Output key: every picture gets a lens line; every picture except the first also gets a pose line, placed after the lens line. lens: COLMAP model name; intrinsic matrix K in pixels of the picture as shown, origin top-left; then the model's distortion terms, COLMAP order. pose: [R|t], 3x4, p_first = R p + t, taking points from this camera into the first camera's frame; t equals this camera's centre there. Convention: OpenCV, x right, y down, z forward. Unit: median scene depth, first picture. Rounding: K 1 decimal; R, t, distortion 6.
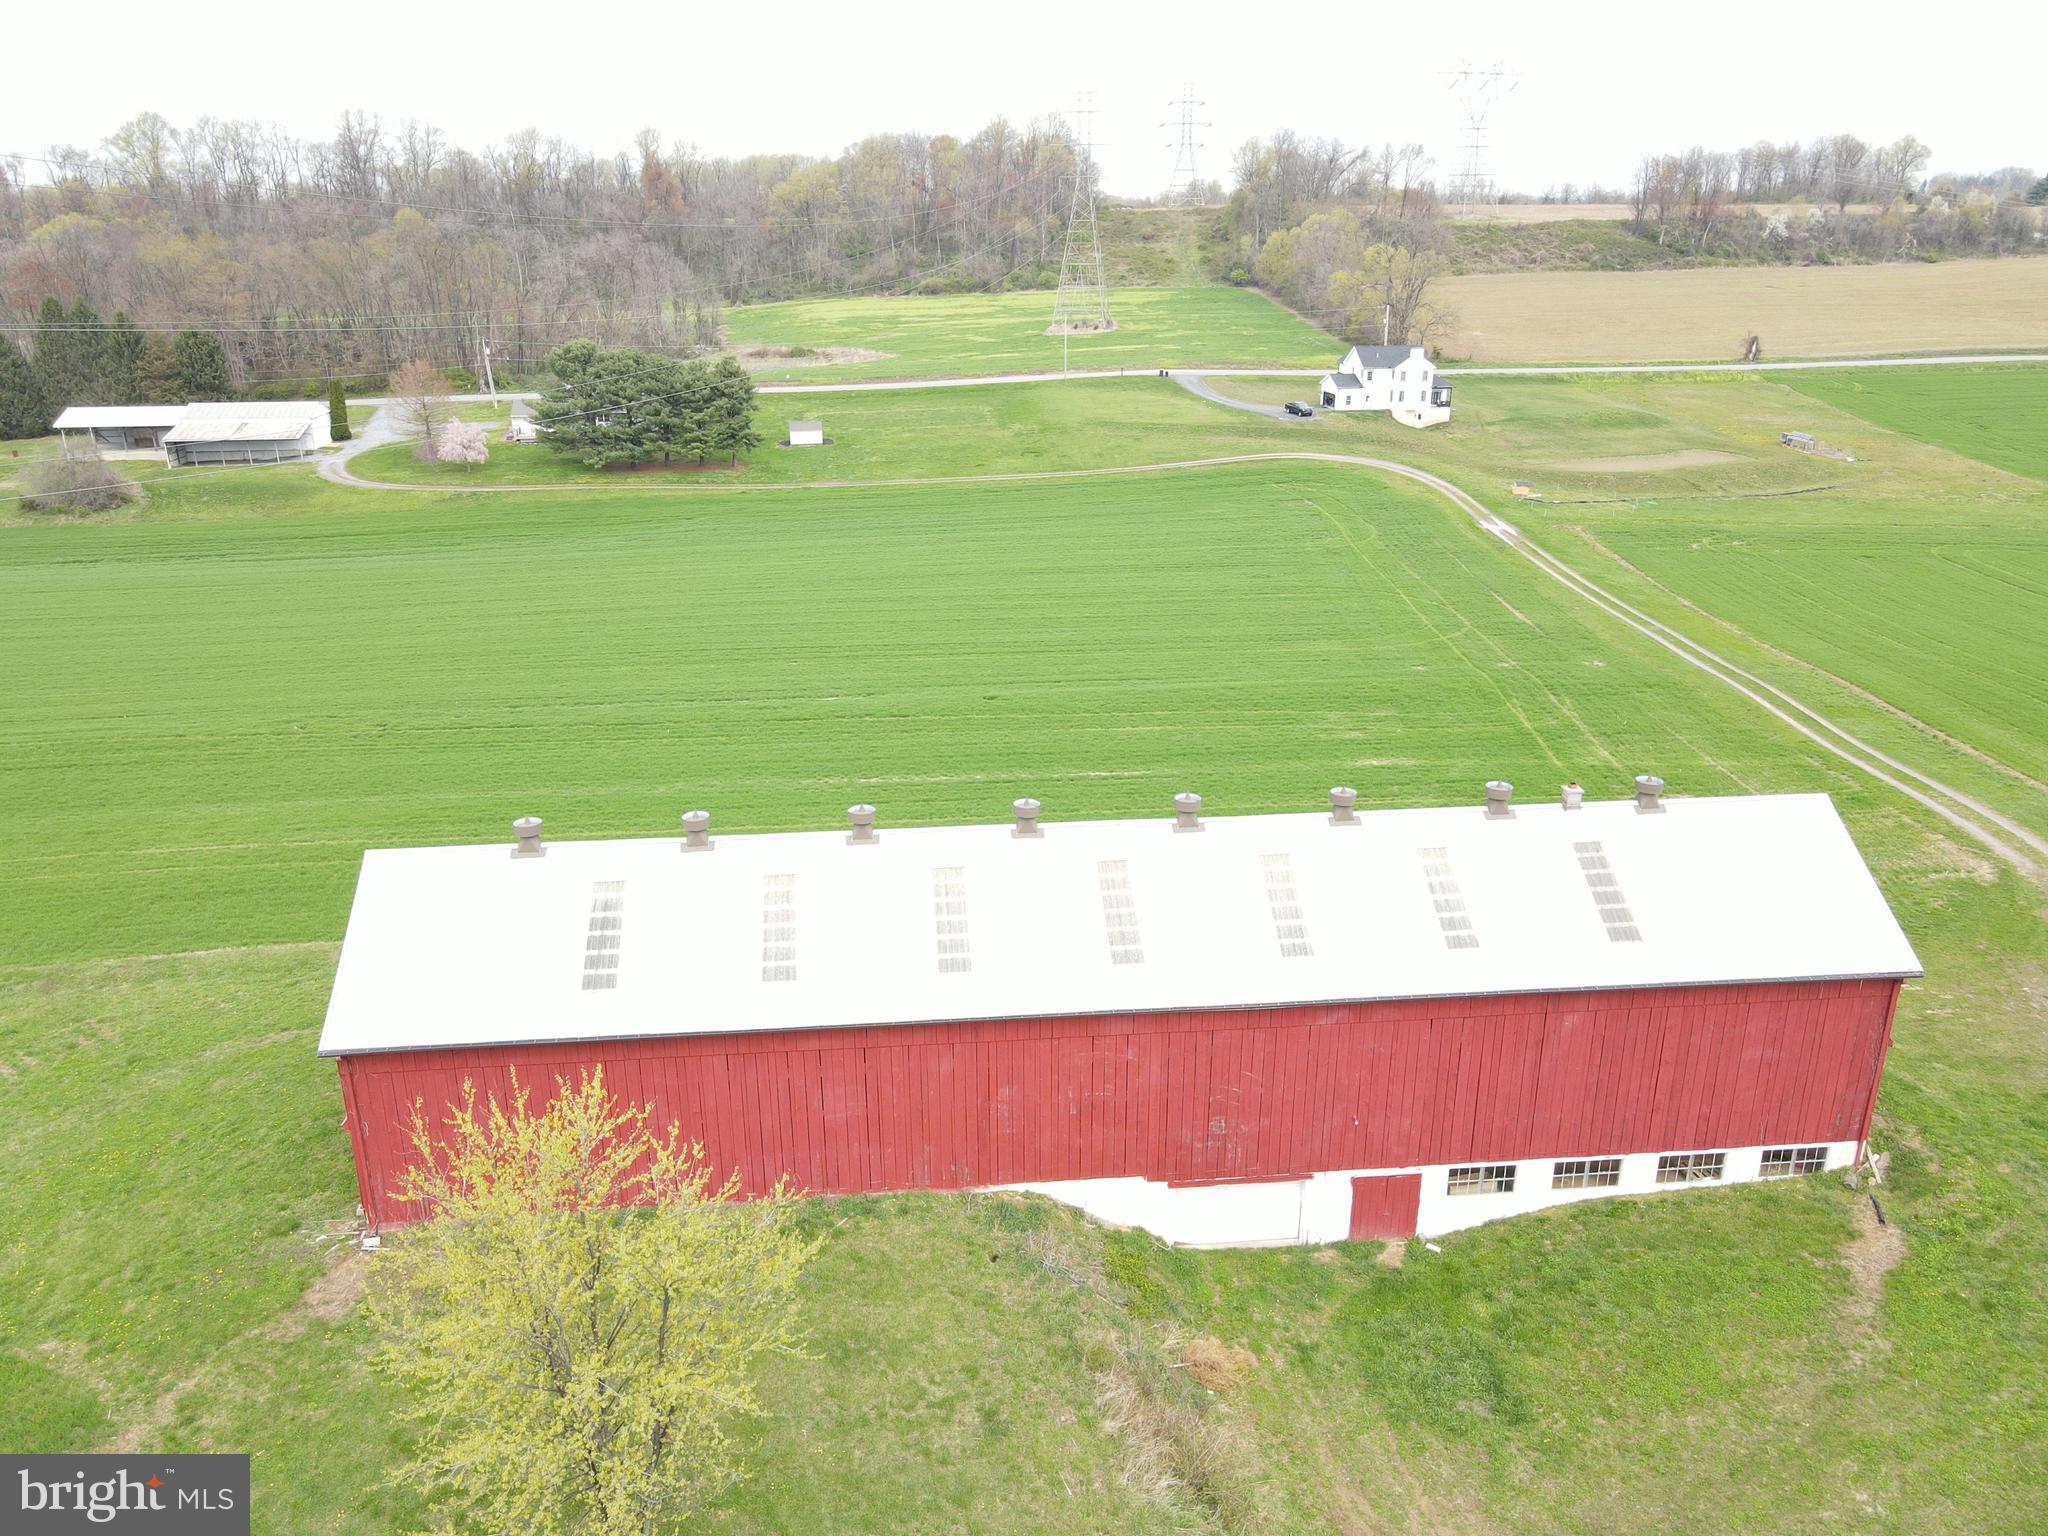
lens RADIAL K [[1505.2, 0, 1019.4], [0, 1505.2, 767.2], [0, 0, 1]] dist [0.002117, 0.019754]
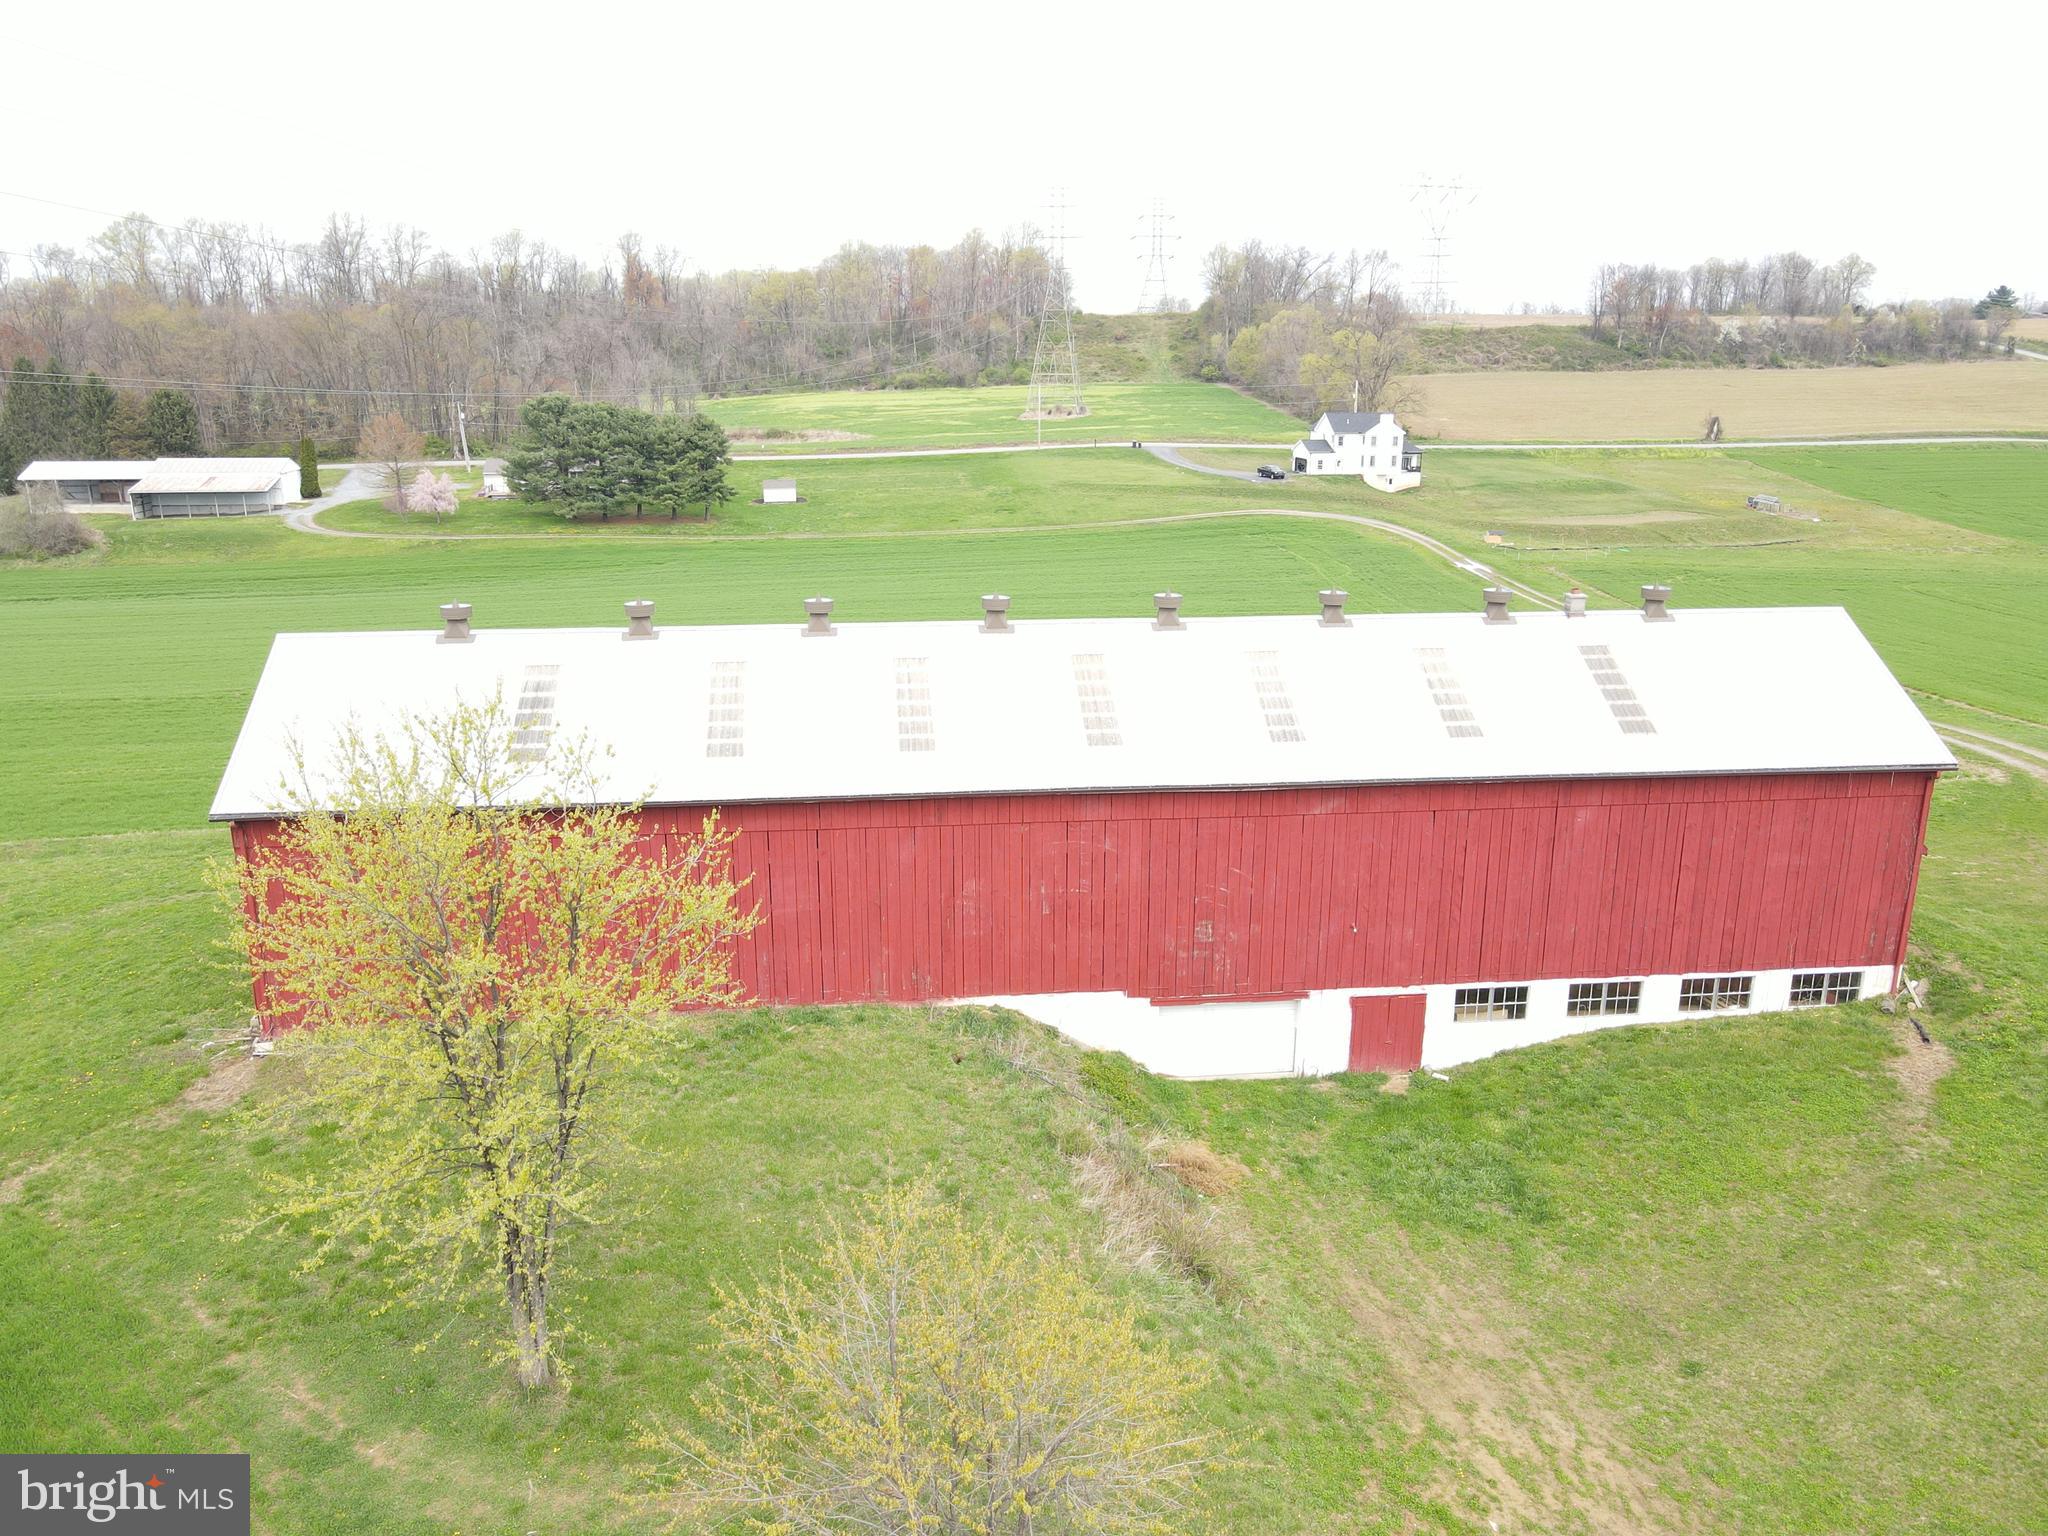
lens RADIAL K [[1505.2, 0, 1019.3], [0, 1505.2, 769.1], [0, 0, 1]] dist [0.002117, 0.019754]
pose [[0.999865, 0.000419, 0.016421, 0.000821], [0.000888, 0.996837, -0.079472, 0.040005], [-0.016402, 0.079475, 0.996702, 0.015419]]
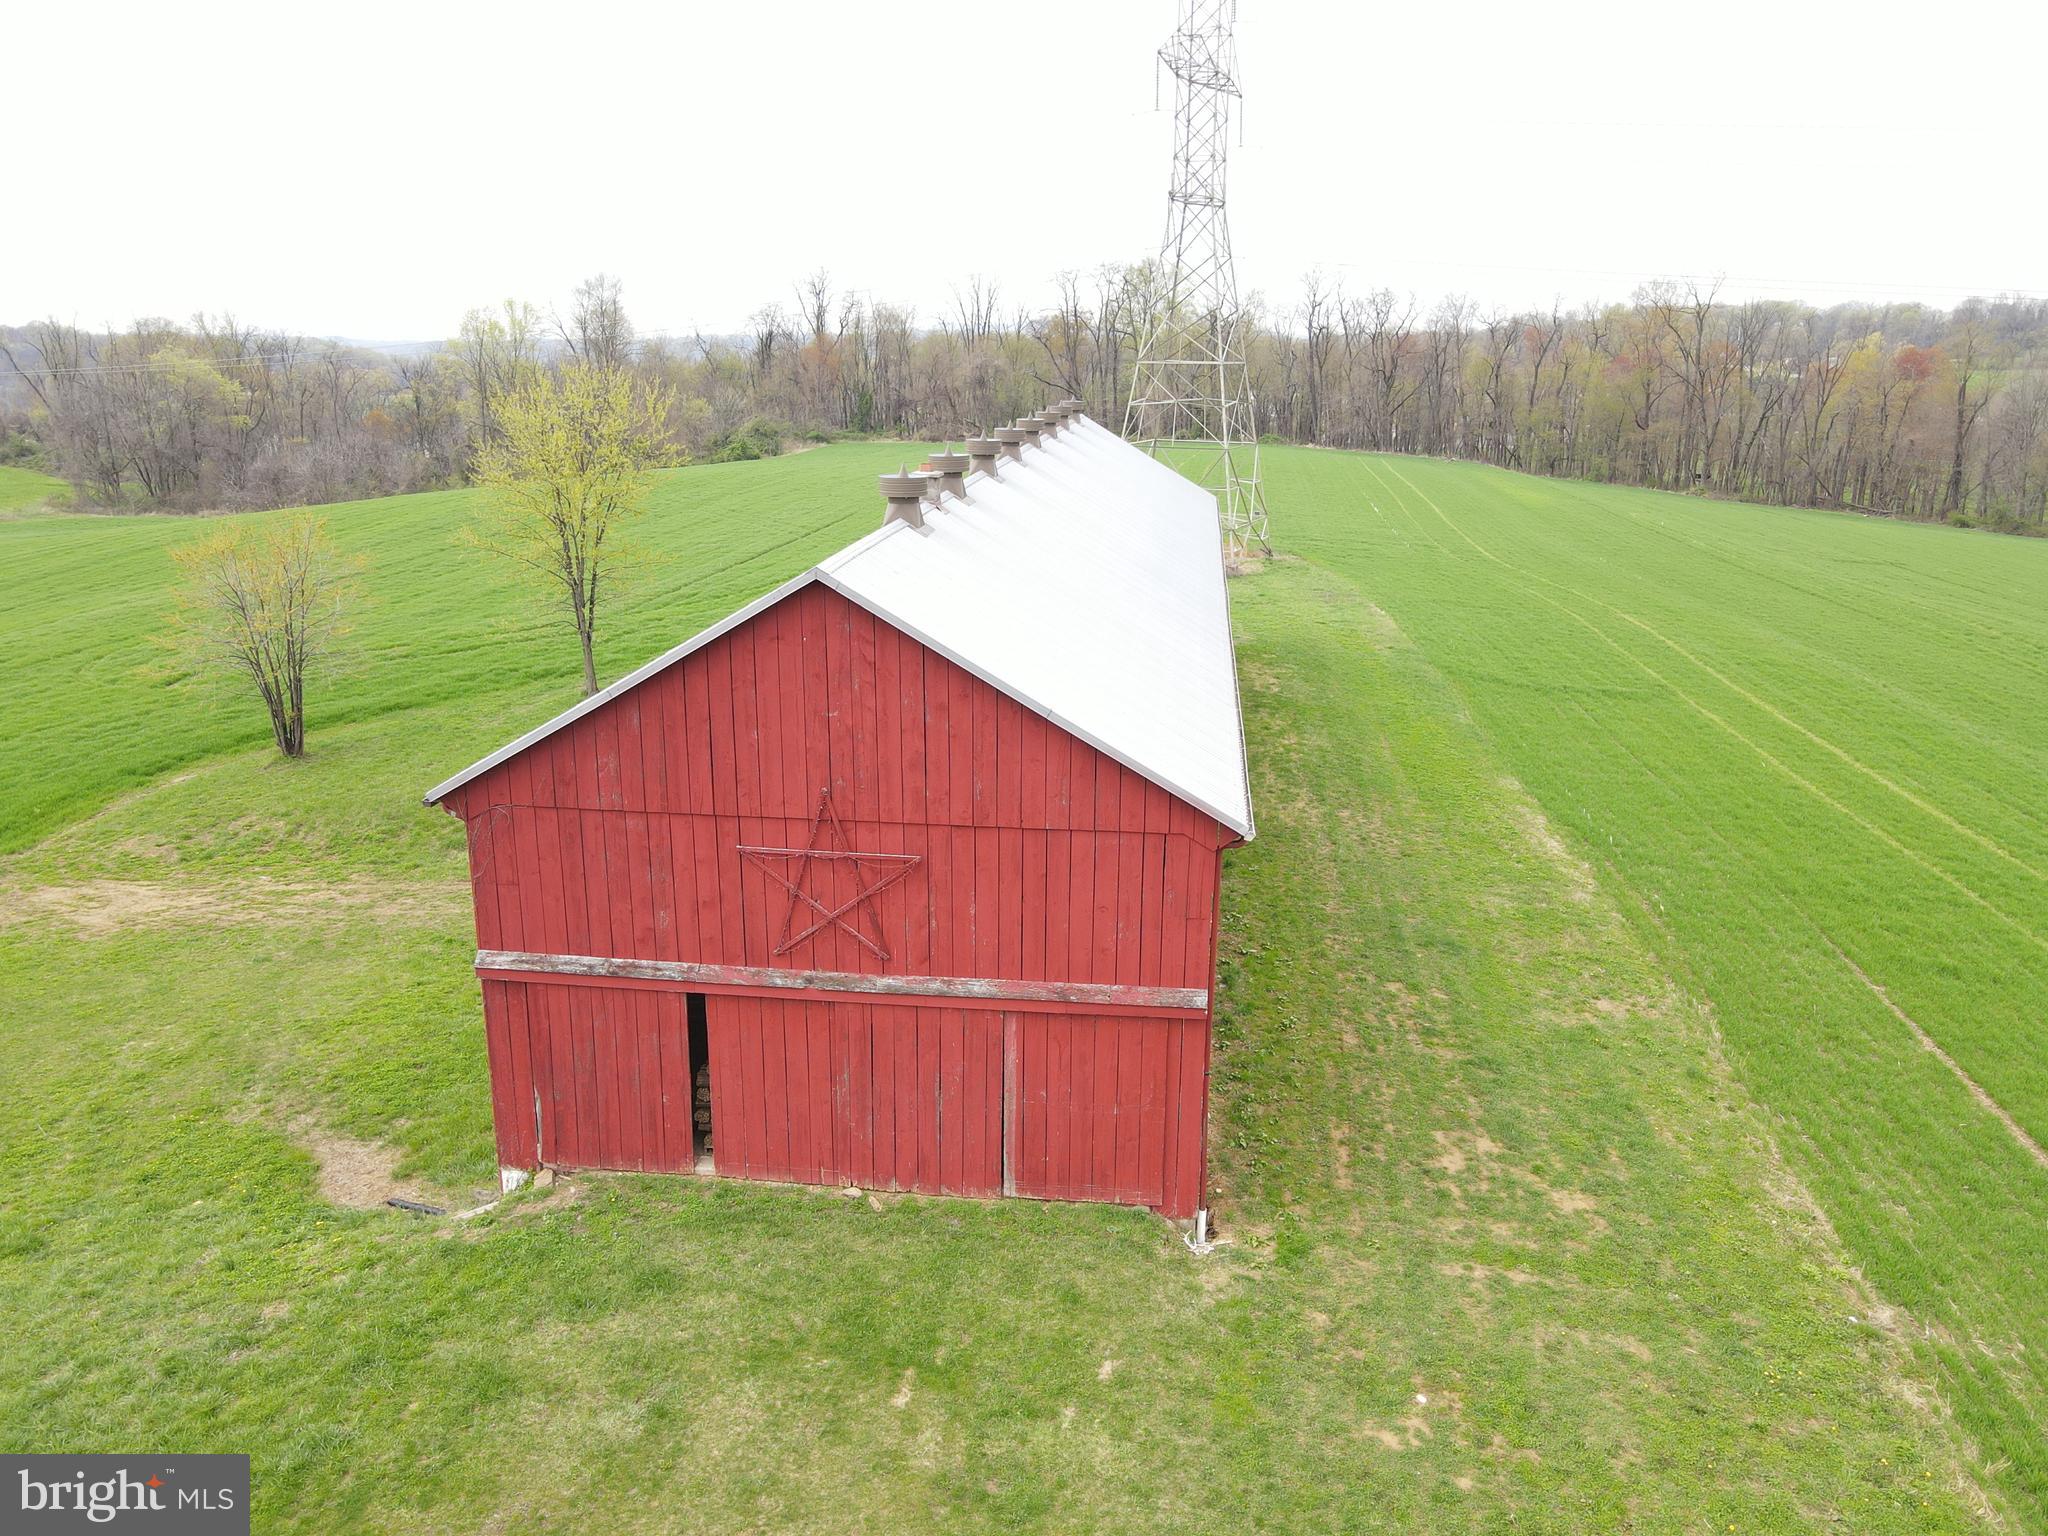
lens RADIAL K [[1505.2, 0, 1018.3], [0, 1505.2, 766.8], [0, 0, 1]] dist [0.002117, 0.019754]
pose [[-0.211737, 0.265035, -0.940704, 0.190509], [-0.342141, 0.881518, 0.325371, -0.017879], [0.915482, 0.390746, -0.095971, 0.229505]]
